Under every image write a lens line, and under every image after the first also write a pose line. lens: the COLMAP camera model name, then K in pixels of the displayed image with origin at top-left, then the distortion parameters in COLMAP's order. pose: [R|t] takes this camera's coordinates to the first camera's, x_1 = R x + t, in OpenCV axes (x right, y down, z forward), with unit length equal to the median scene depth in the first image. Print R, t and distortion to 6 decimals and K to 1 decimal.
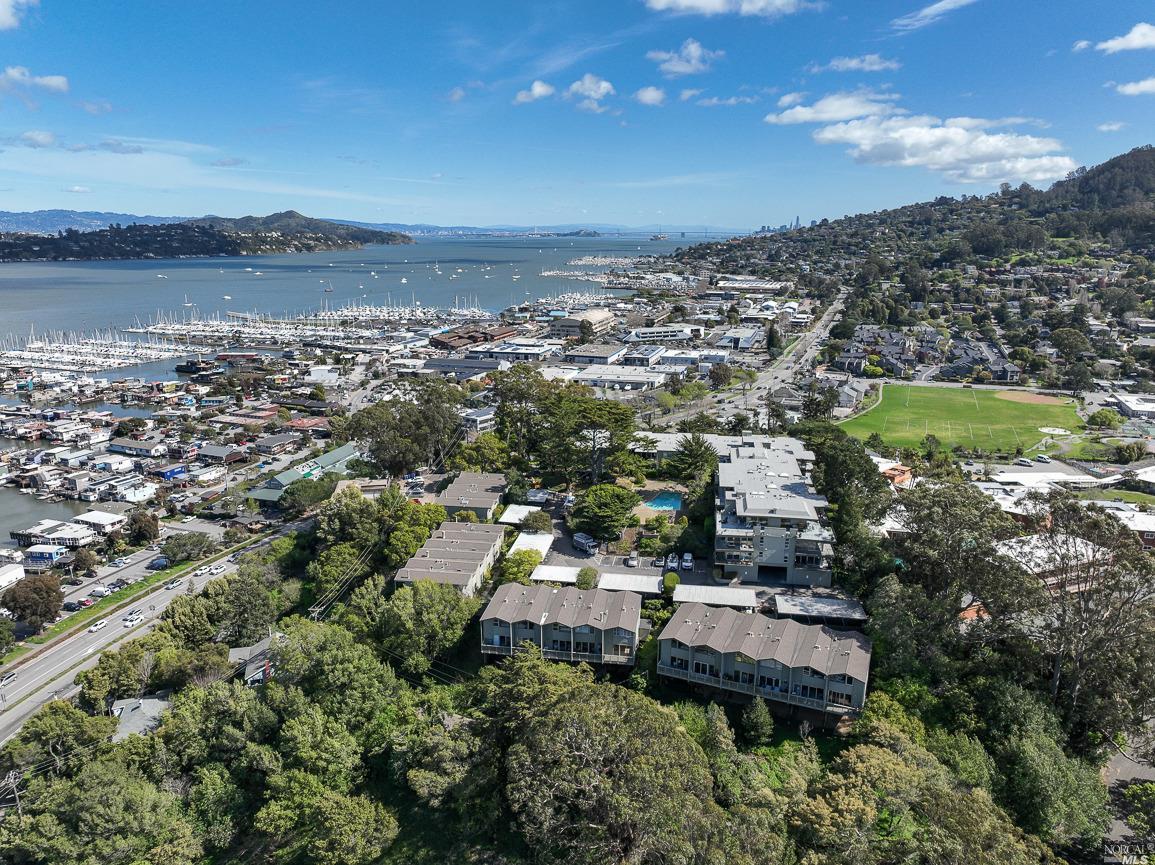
lens RADIAL K [[802.6, 0, 577.5], [0, 802.6, 432.5], [0, 0, 1]] dist [0.002441, -0.000092]
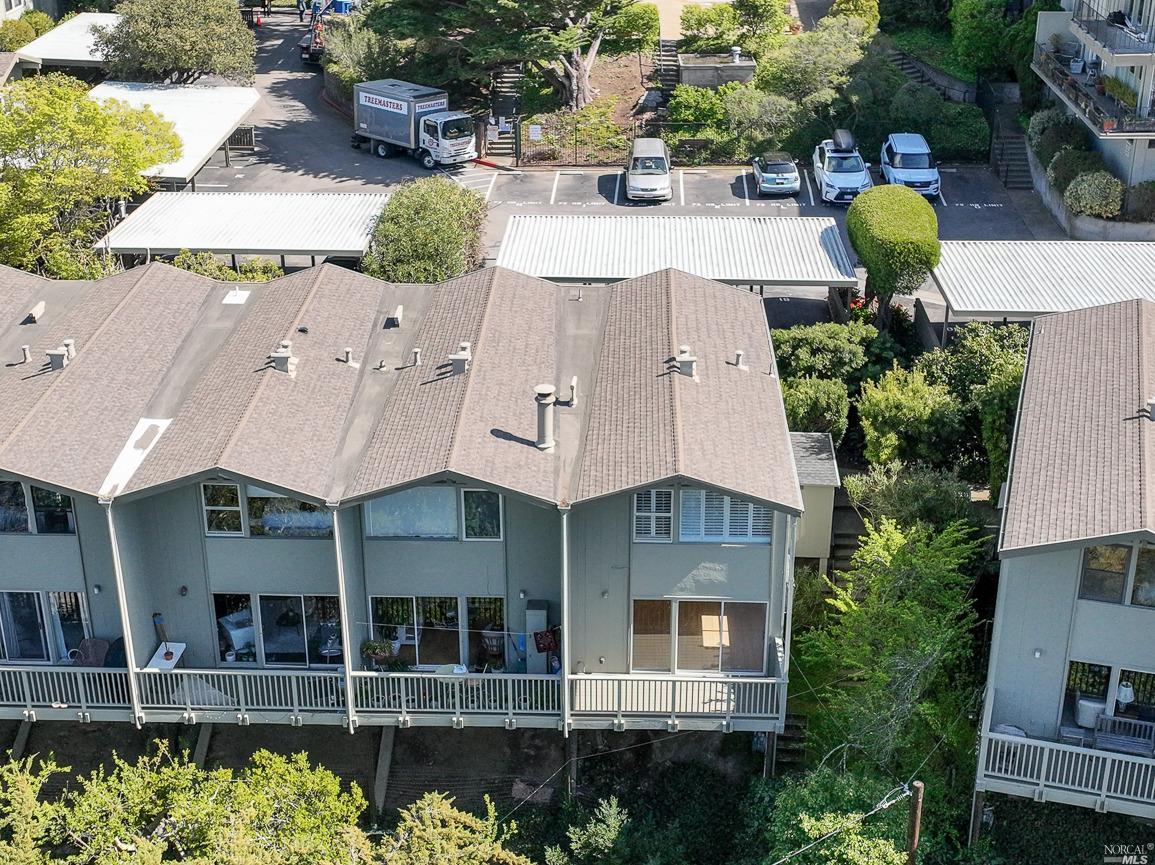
lens RADIAL K [[1548.3, 0, 577.5], [0, 1548.3, 432.5], [0, 0, 1]] dist [-0.023316, -0.030928]
pose [[0.992847, -0.052508, 0.107226, 0.004407], [0.031907, 0.982126, 0.185500, 0.126287], [-0.115050, -0.180752, 0.976776, 0.508733]]
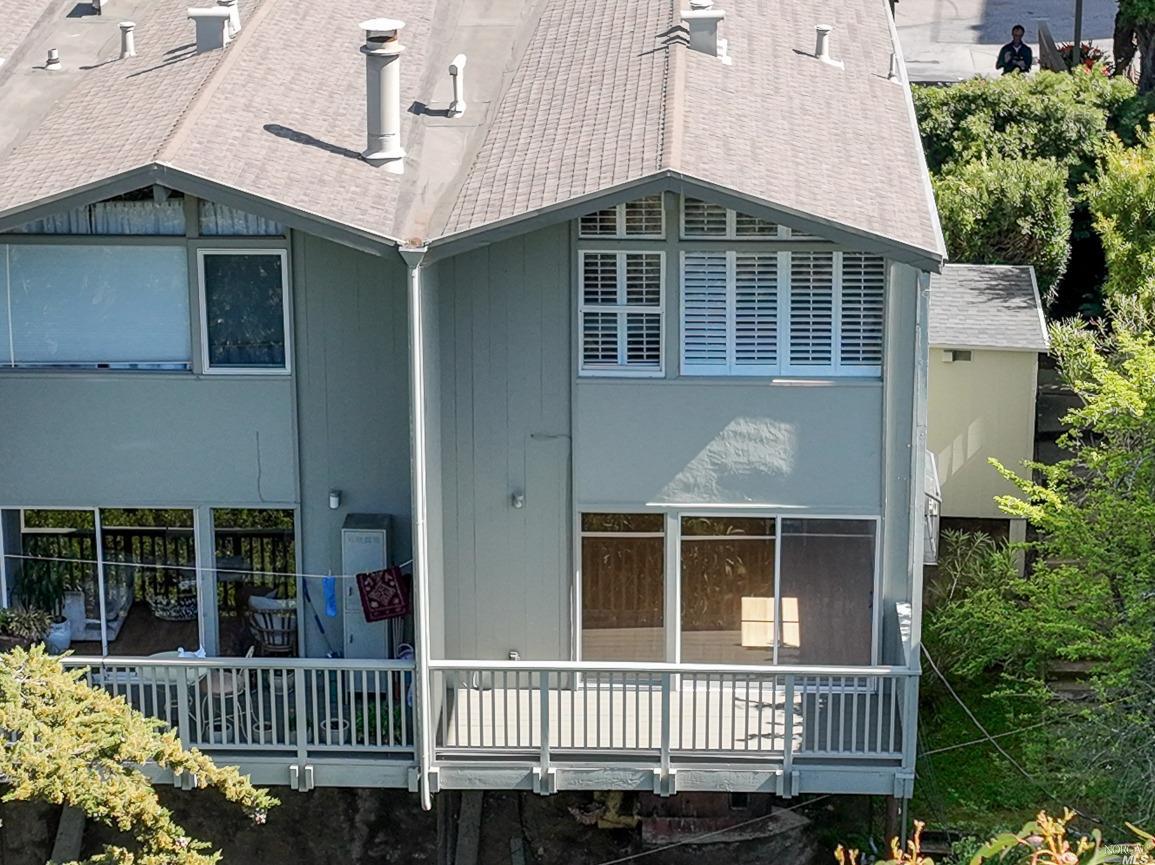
lens RADIAL K [[3100.3, 0, 577.5], [0, 3100.3, 432.5], [0, 0, 1]] dist [0.000858, -0.039082]
pose [[0.993640, -0.039041, 0.105622, 0.012549], [0.028840, 0.994920, 0.096444, 0.161706], [-0.108851, -0.092785, 0.989718, 0.520406]]
